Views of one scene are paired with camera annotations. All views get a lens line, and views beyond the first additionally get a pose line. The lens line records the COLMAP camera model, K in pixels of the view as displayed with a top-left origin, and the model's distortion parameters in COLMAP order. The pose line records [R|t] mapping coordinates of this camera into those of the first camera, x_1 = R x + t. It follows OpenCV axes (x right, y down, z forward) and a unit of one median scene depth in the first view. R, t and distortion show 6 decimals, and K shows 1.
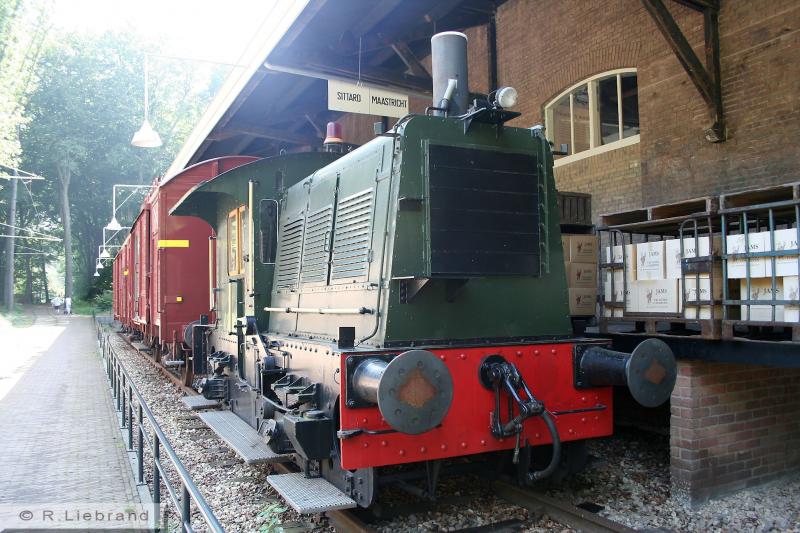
lens RADIAL K [[983.6, 0, 400.0], [0, 983.6, 266.5], [0, 0, 1]] dist [0.000701, -0.000285]
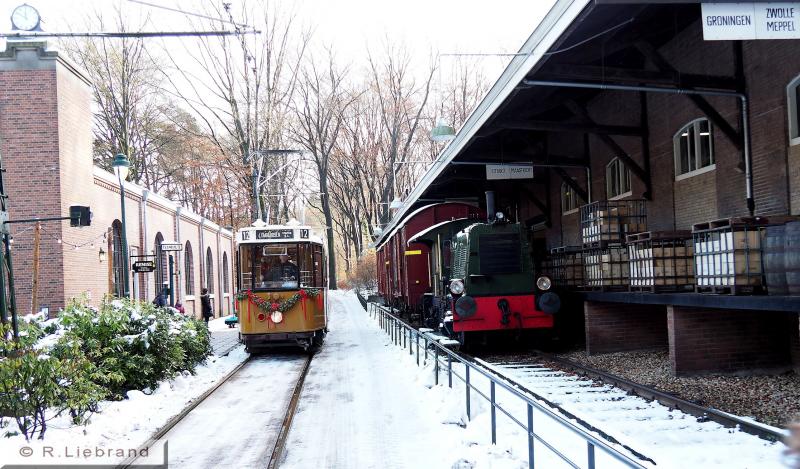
lens RADIAL K [[1003.6, 0, 400.0], [0, 1003.6, 234.5], [0, 0, 1]] dist [-0.001788, -0.005780]
pose [[0.967289, -0.034954, -0.251256, 0.236088], [0.033251, 0.999386, -0.011023, -0.038366], [0.251487, 0.002308, 0.967858, -0.895332]]
